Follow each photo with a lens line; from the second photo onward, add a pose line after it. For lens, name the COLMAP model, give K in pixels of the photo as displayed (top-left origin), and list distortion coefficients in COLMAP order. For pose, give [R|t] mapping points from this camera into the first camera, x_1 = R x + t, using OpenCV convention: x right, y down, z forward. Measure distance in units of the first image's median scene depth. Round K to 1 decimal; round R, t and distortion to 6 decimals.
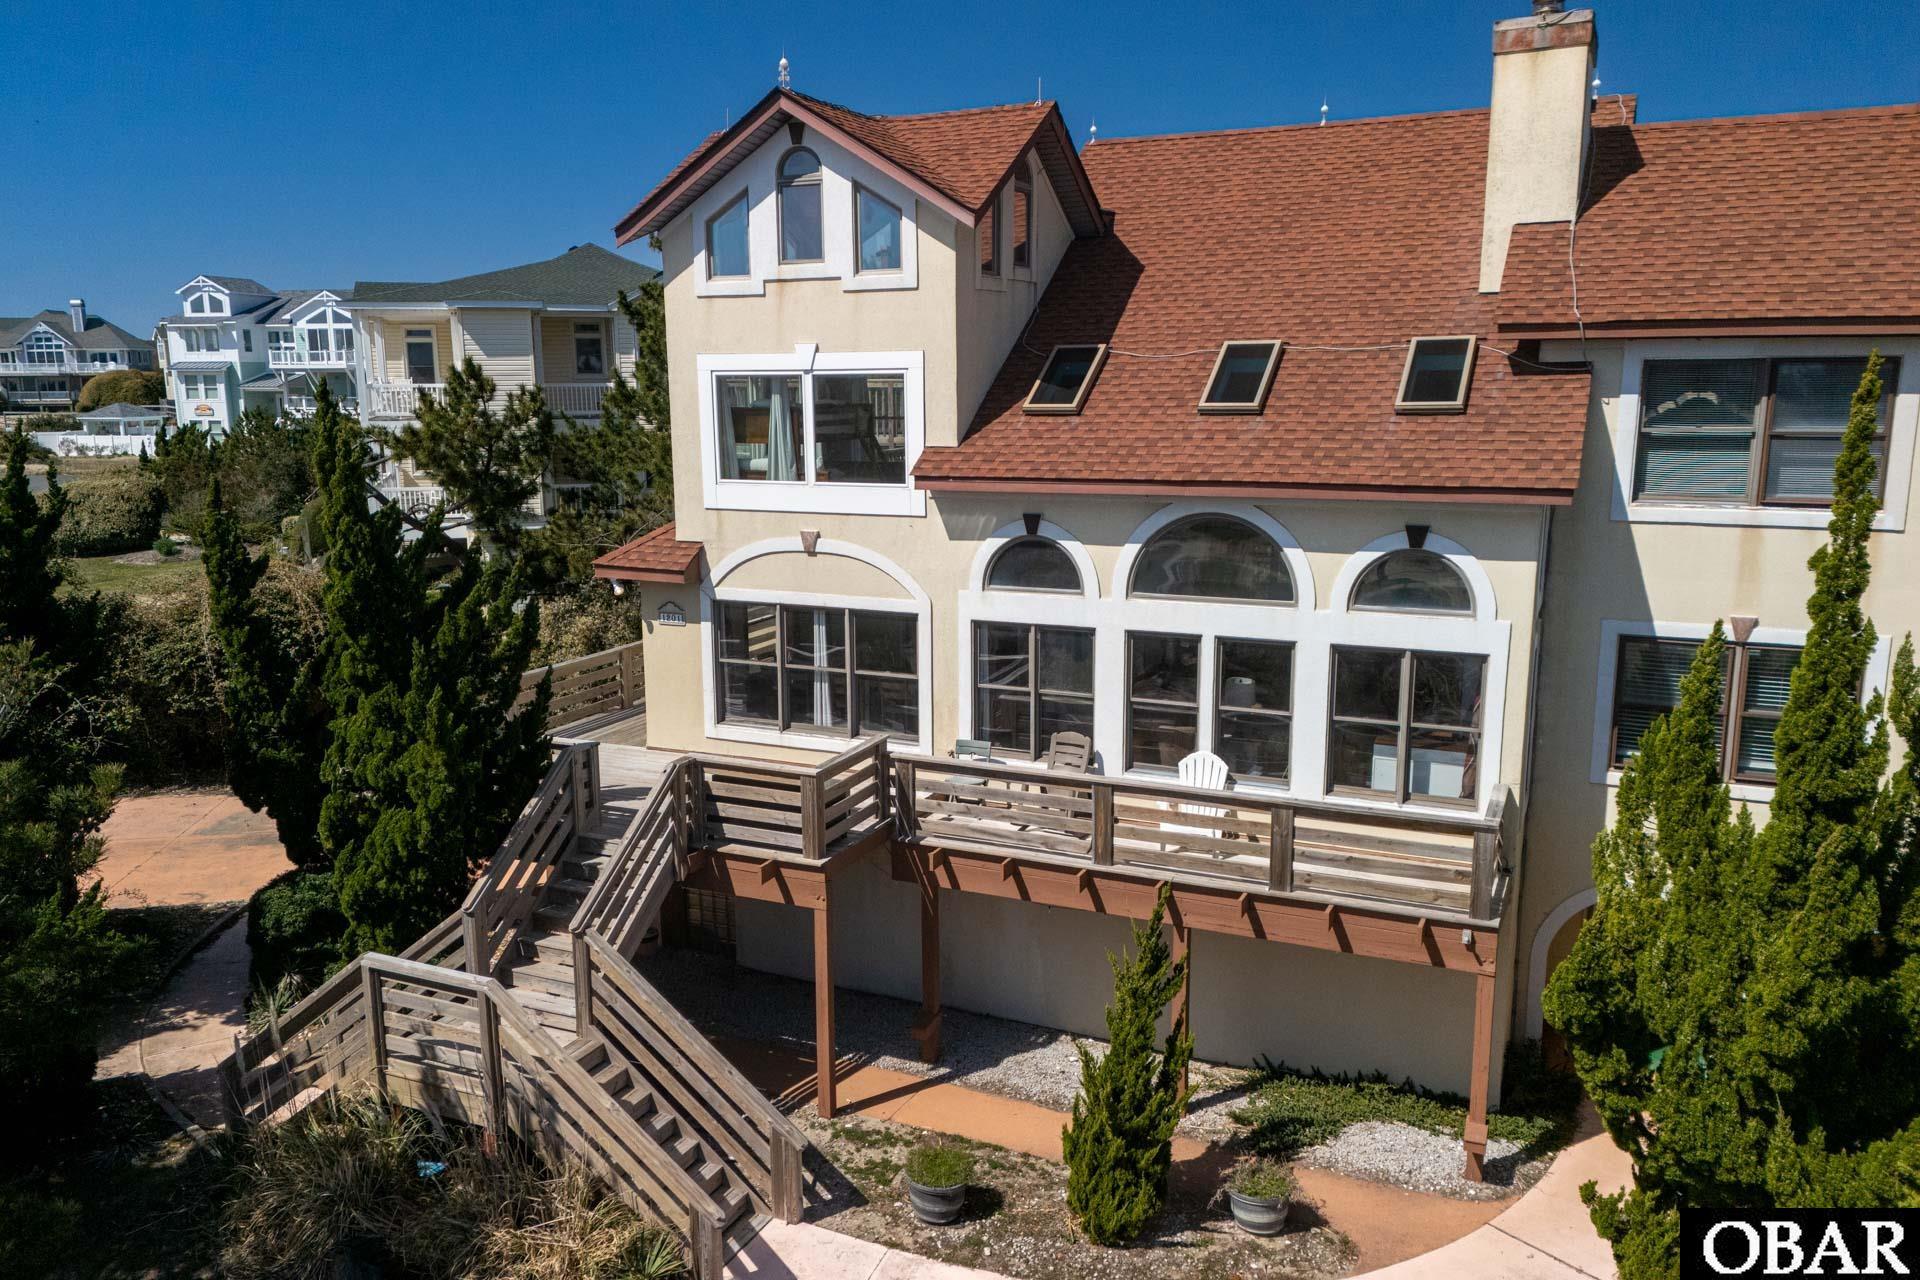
lens RADIAL K [[1467.8, 0, 910.0], [0, 1467.8, 665.3], [0, 0, 1]] dist [0.061553, -0.008606]
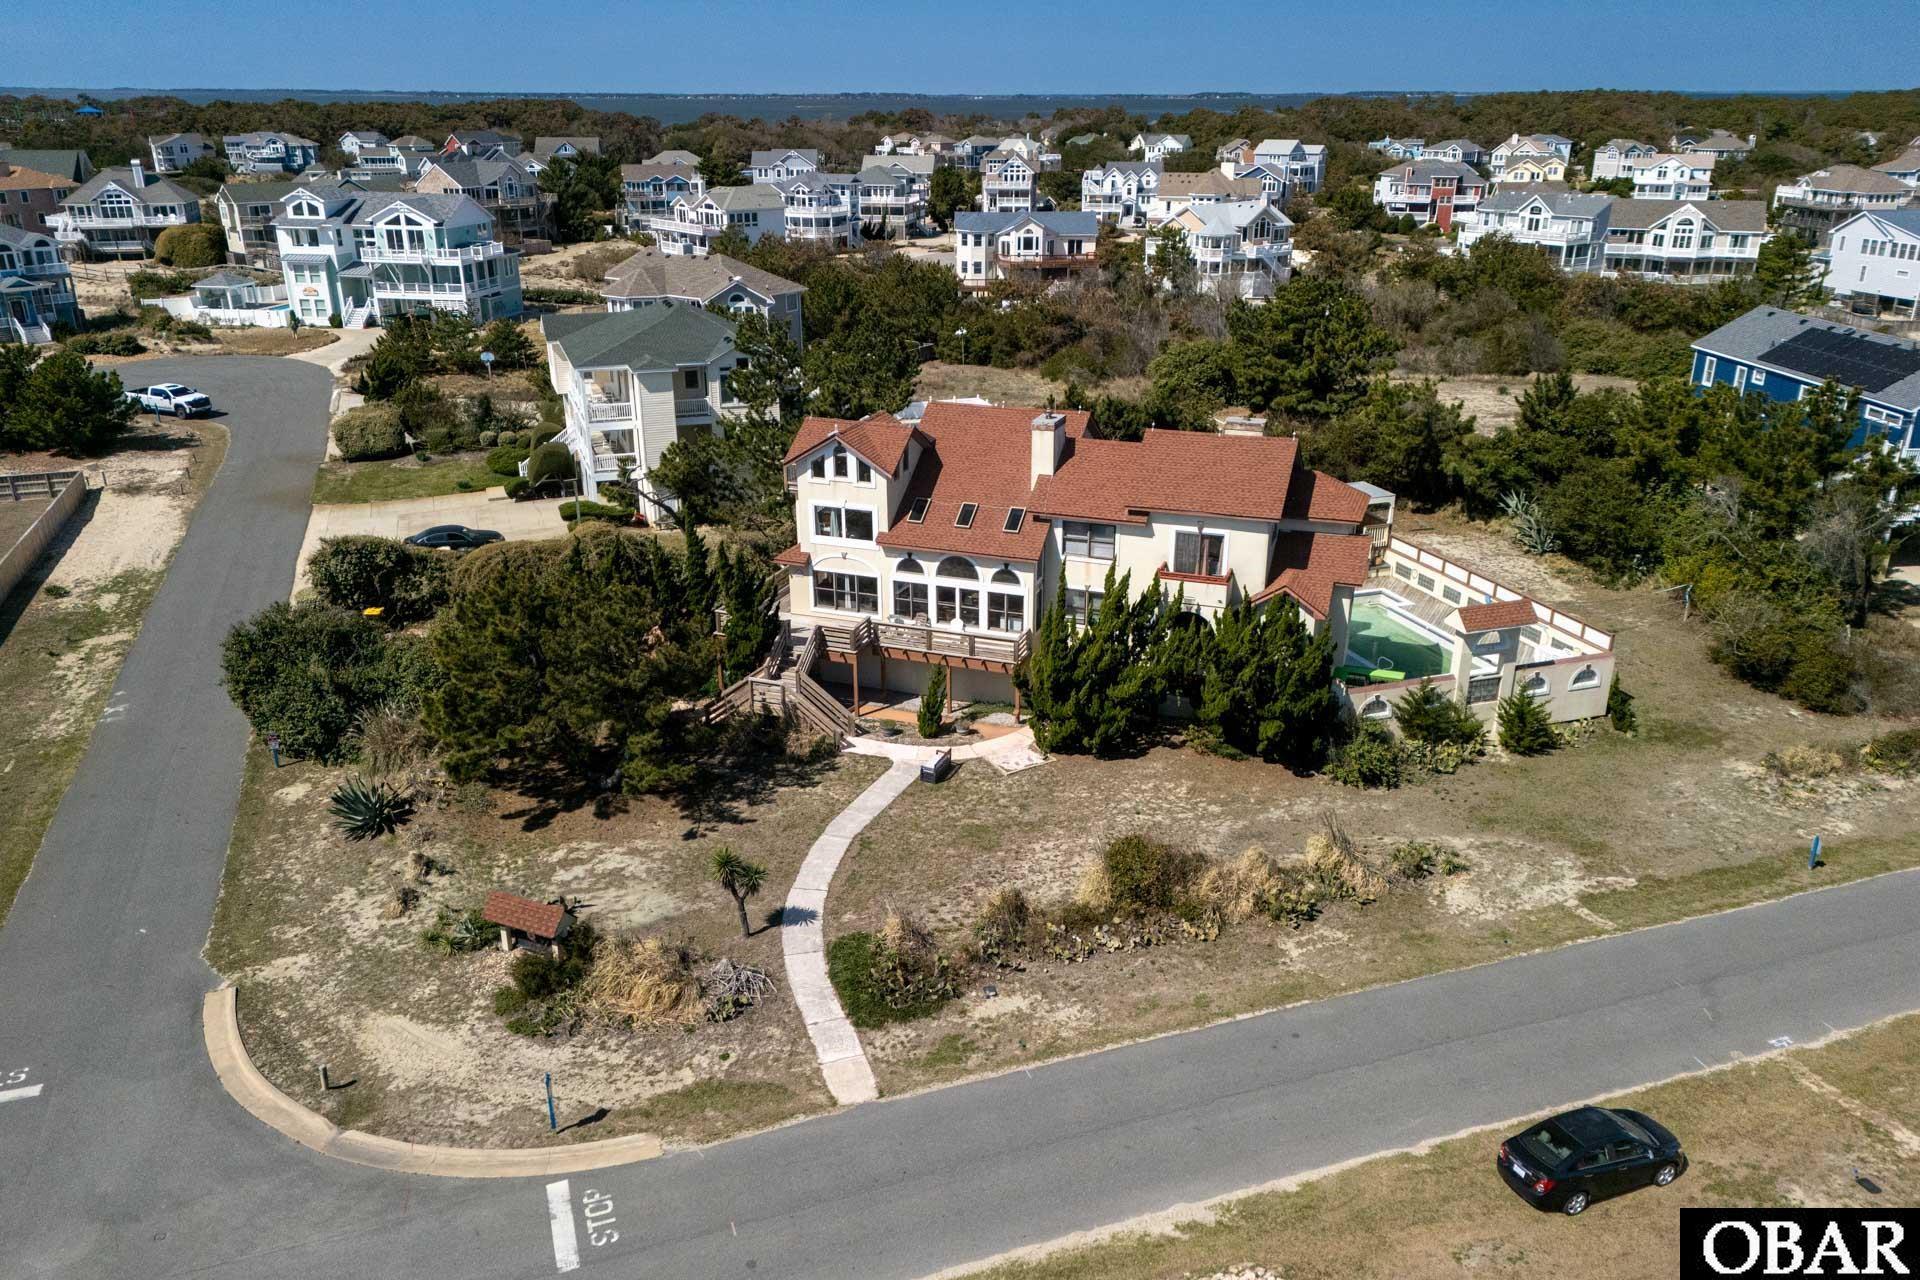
lens RADIAL K [[1405.7, 0, 960.0], [0, 1405.7, 640.0], [0, 0, 1]] dist [0.087601, -0.093244]
pose [[0.995830, -0.024511, 0.087869, -0.099100], [0.009812, 0.986419, 0.163953, -0.449280], [-0.090695, -0.162407, 0.982547, -2.380750]]
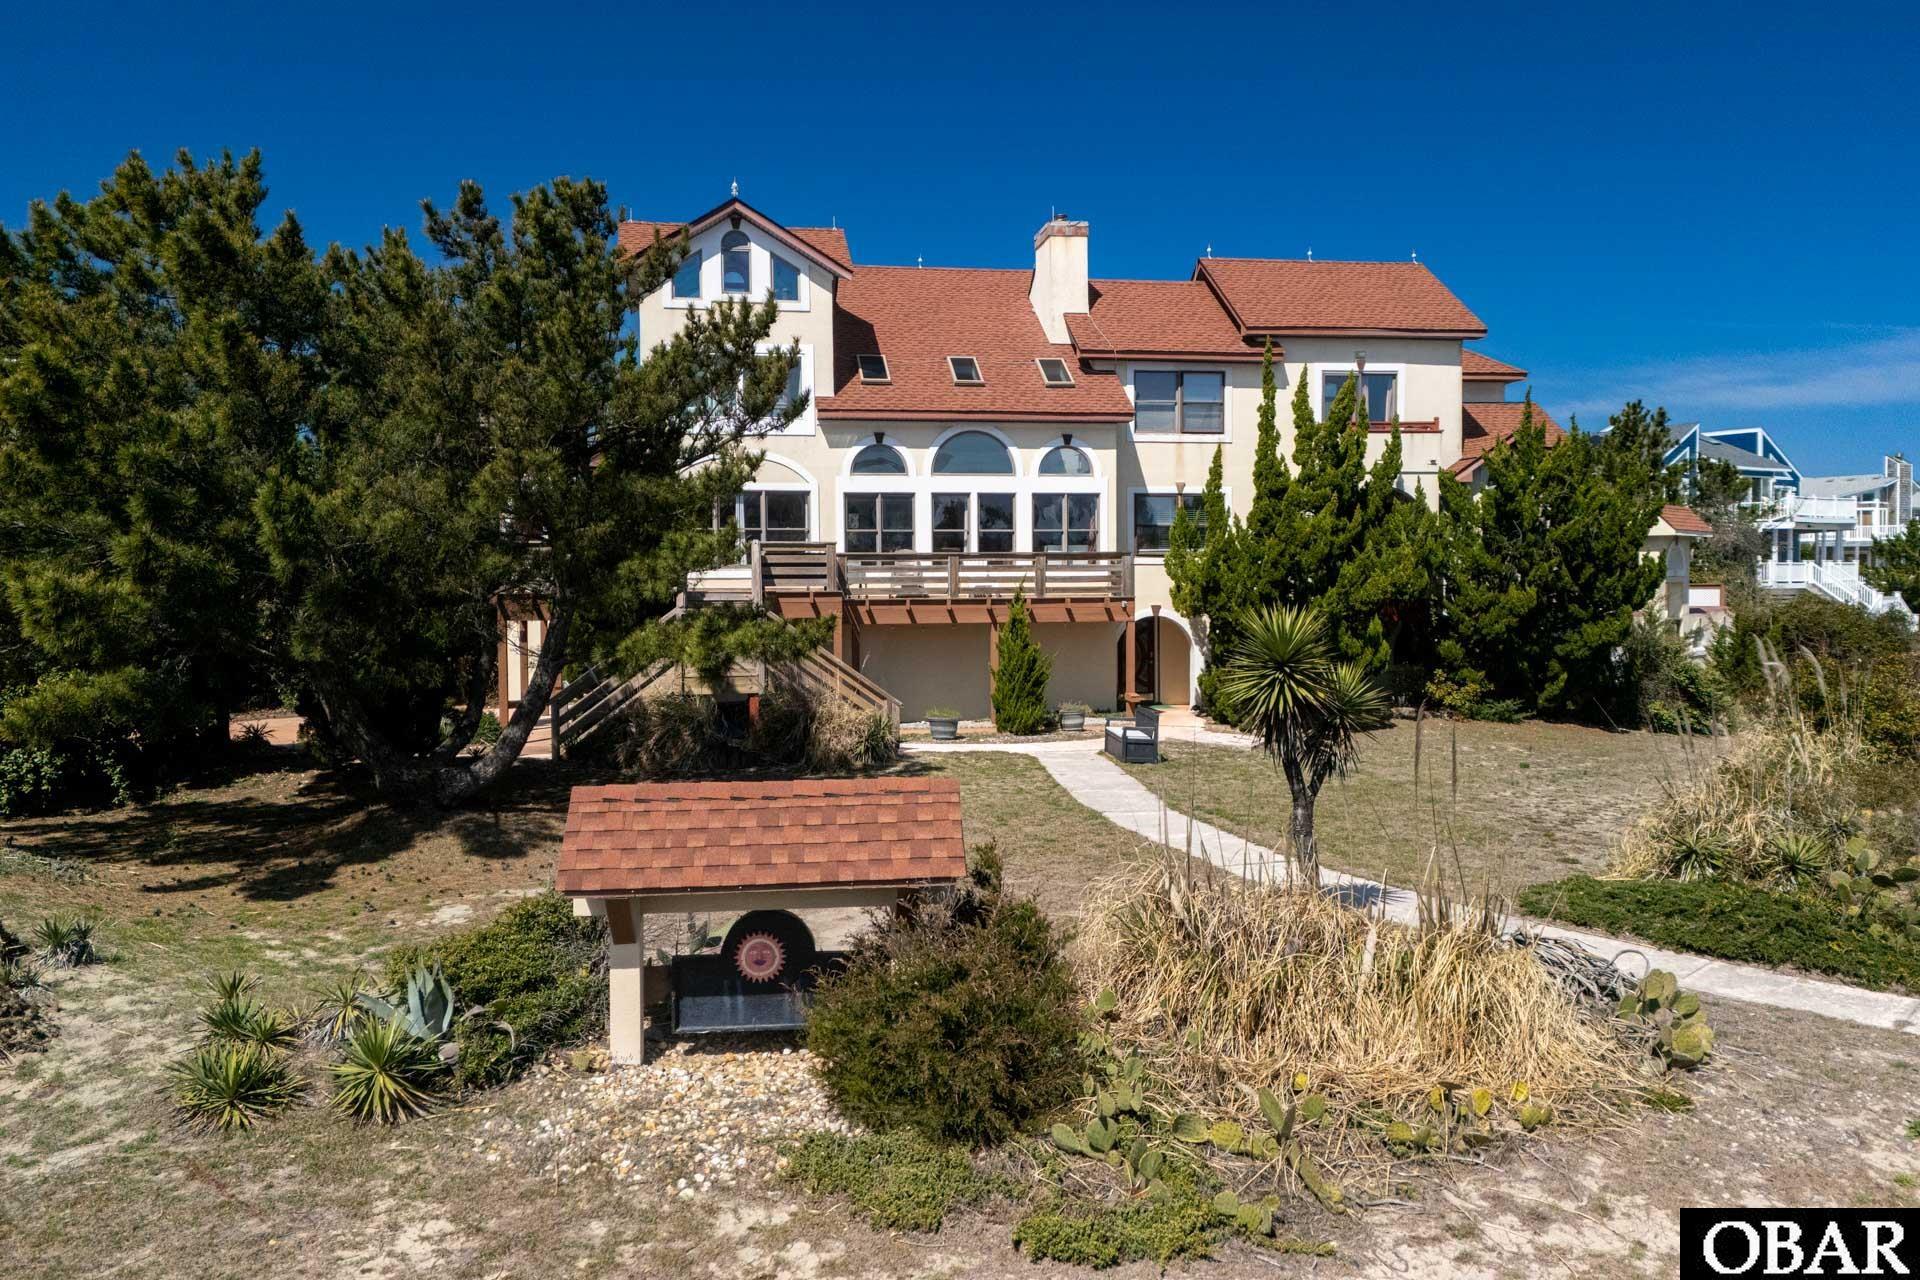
lens RADIAL K [[1405.7, 0, 960.0], [0, 1405.7, 640.0], [0, 0, 1]] dist [0.087601, -0.093244]
pose [[0.824701, -0.023772, 0.565069, -0.855492], [0.107821, 0.987401, -0.115822, 0.378589], [-0.555197, 0.156445, 0.816873, -0.491954]]
